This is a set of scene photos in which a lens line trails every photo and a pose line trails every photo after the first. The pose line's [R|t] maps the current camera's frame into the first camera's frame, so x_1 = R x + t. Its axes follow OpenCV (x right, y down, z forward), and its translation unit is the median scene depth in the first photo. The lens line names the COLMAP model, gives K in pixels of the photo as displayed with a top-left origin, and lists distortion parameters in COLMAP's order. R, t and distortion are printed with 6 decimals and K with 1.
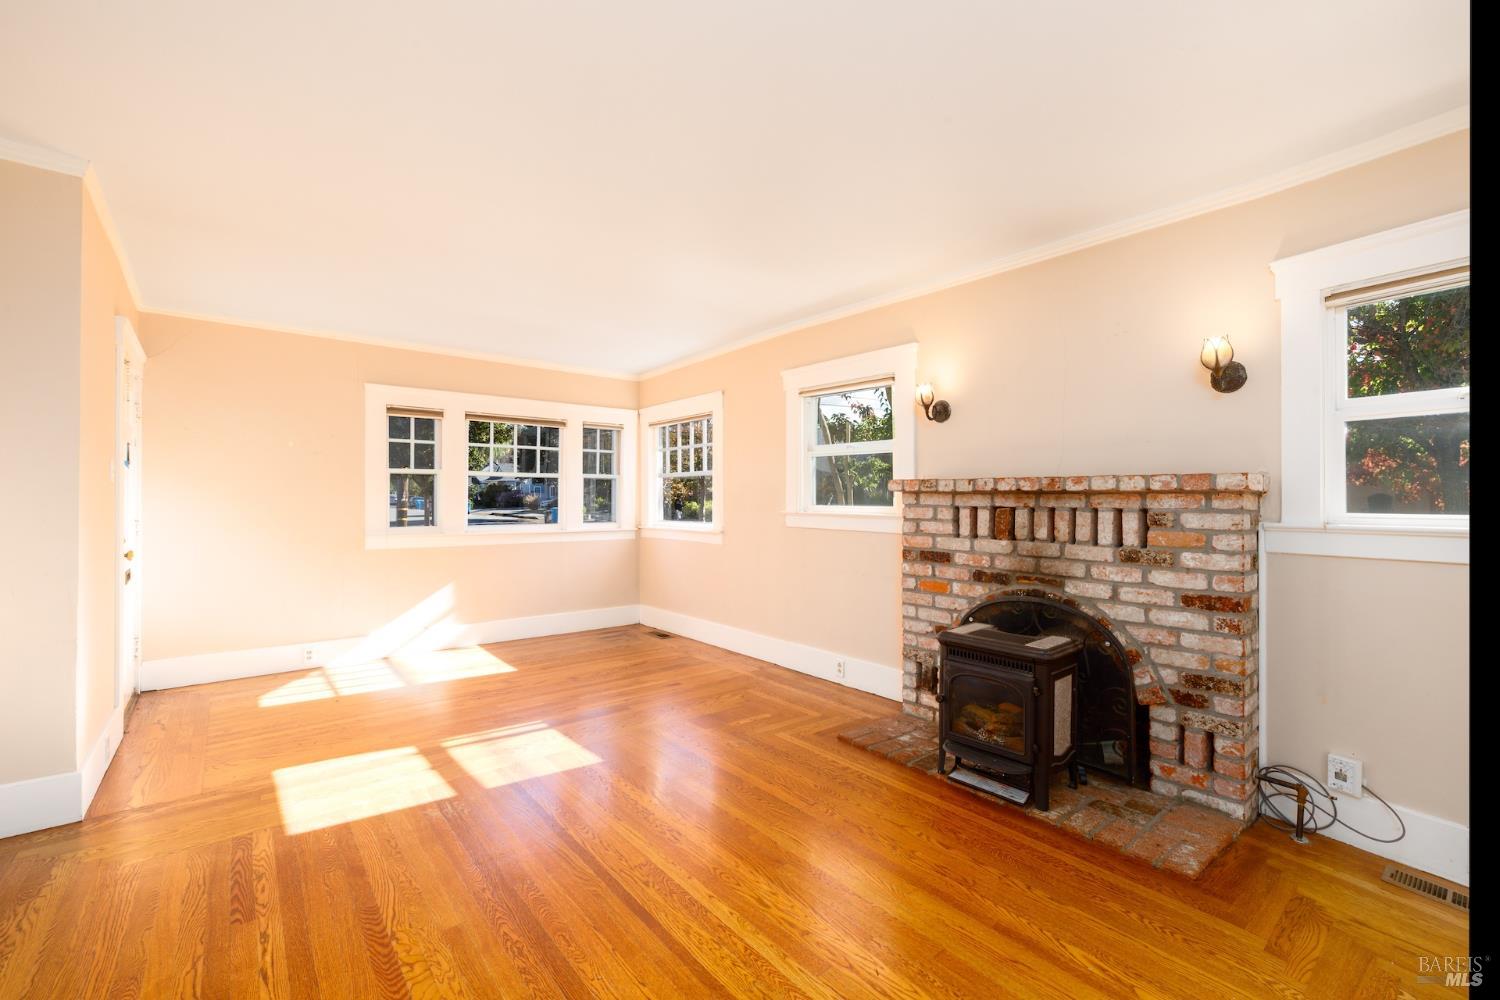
lens RADIAL K [[634.9, 0, 758.4], [0, 634.9, 498.5], [0, 0, 1]] dist [0.003896, -0.000764]
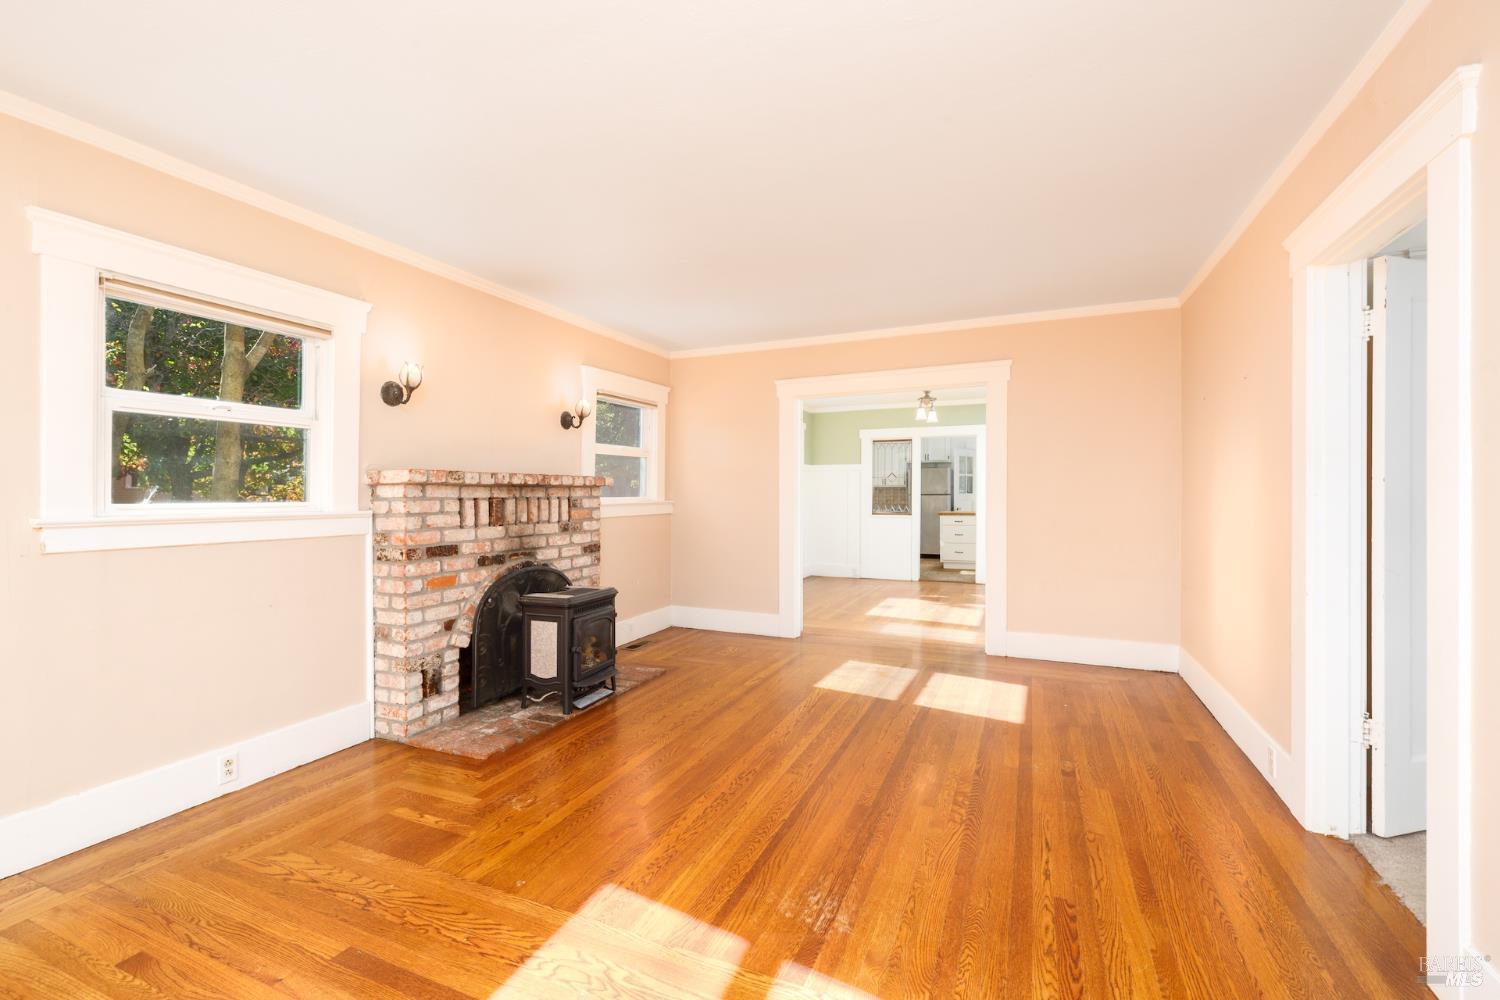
lens RADIAL K [[634.9, 0, 751.3], [0, 634.9, 494.9], [0, 0, 1]] dist [0.003896, -0.000764]
pose [[-0.446957, -0.004885, 0.894542, -0.846492], [0.003357, 0.999969, 0.007138, 0.001142], [-0.894549, 0.006194, -0.446927, 1.077246]]
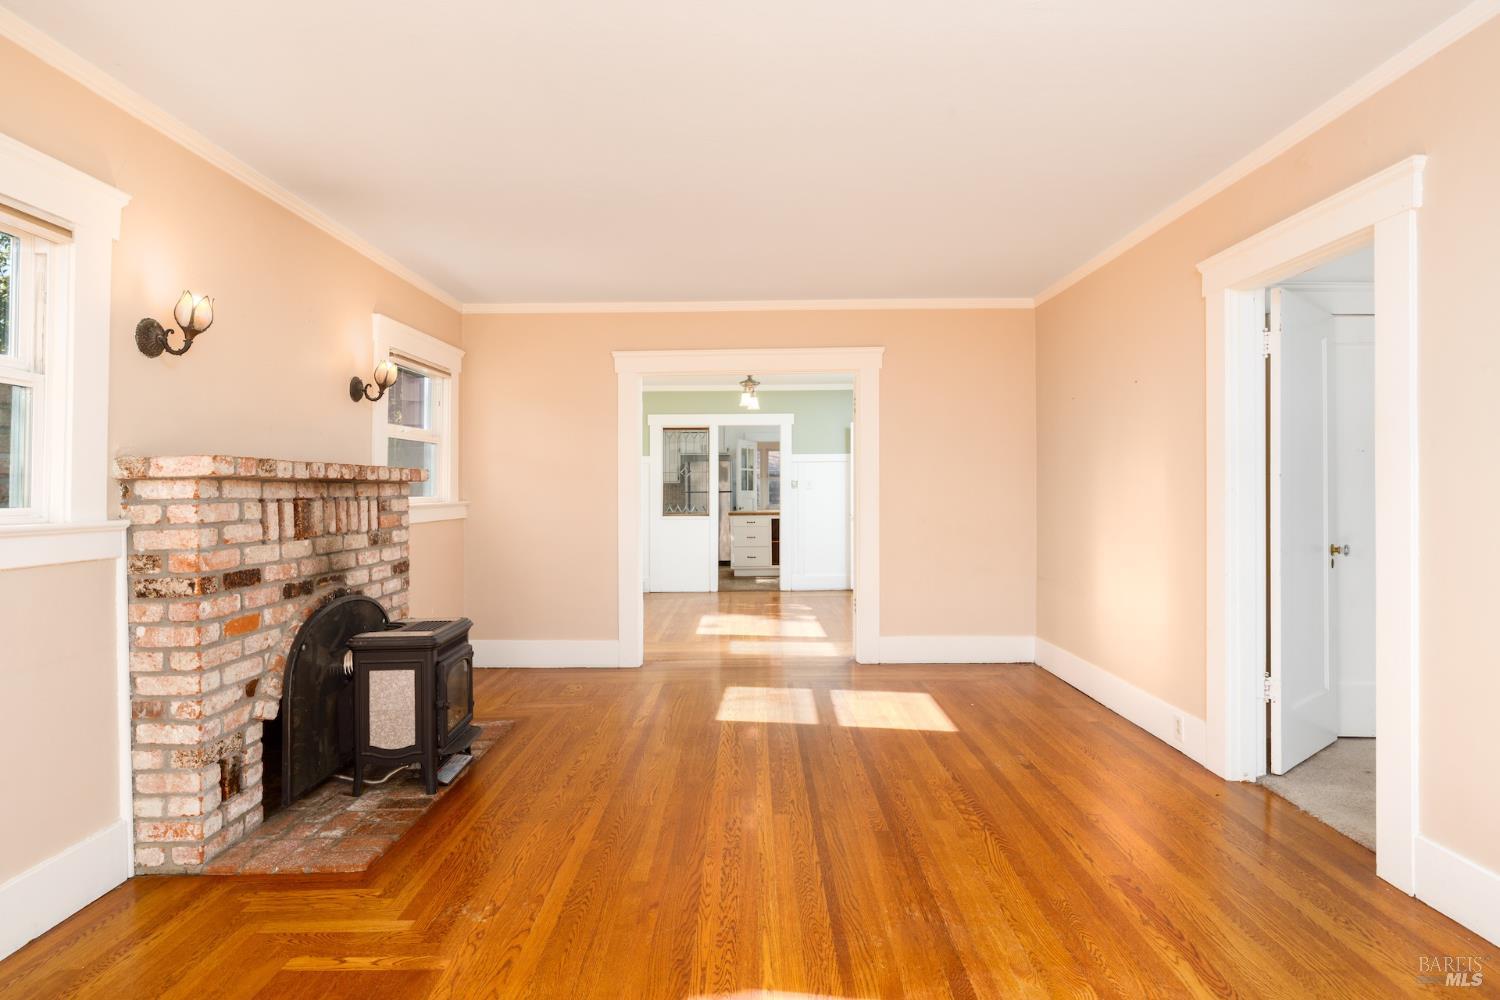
lens RADIAL K [[773.6, 0, 747.8], [0, 773.6, 495.2], [0, 0, 1]] dist [-0.004427, 0.001709]
pose [[-0.765144, -0.002237, 0.643855, -0.659301], [0.006721, 0.999912, 0.011462, 0.001551], [-0.643824, 0.013097, -0.765061, 1.351456]]
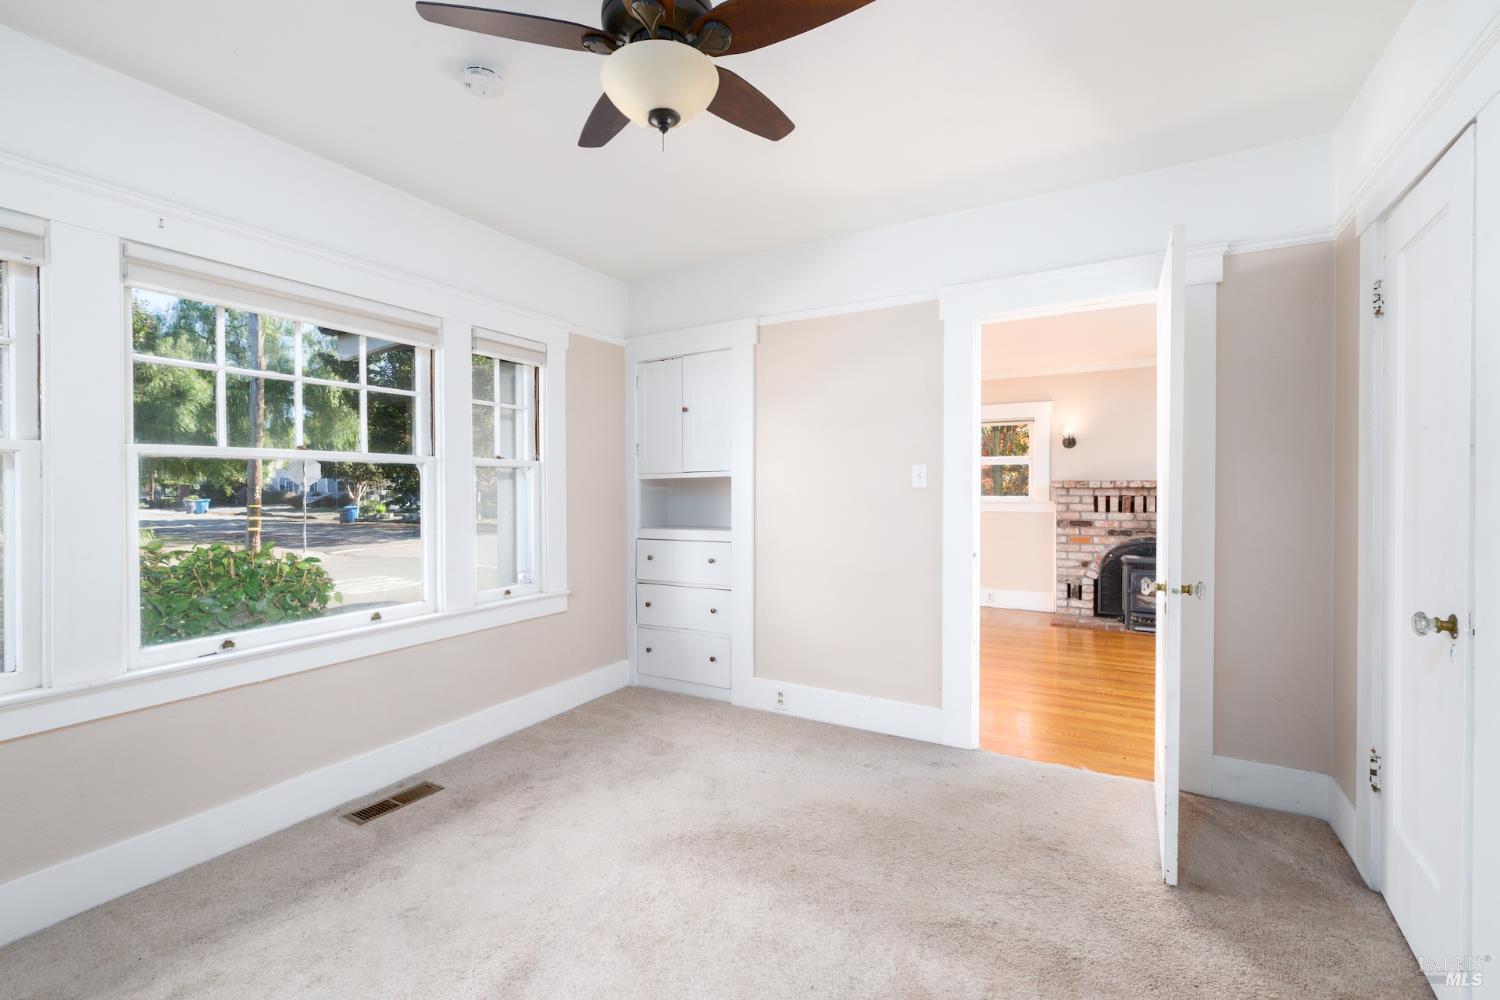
lens RADIAL K [[634.9, 0, 750.2], [0, 634.9, 495.5], [0, 0, 1]] dist [0.003896, -0.000764]
pose [[0.939075, -0.006859, 0.343644, -1.307893], [0.005908, 0.999975, 0.003813, -0.001040], [-0.343661, -0.001550, 0.939092, -0.400461]]
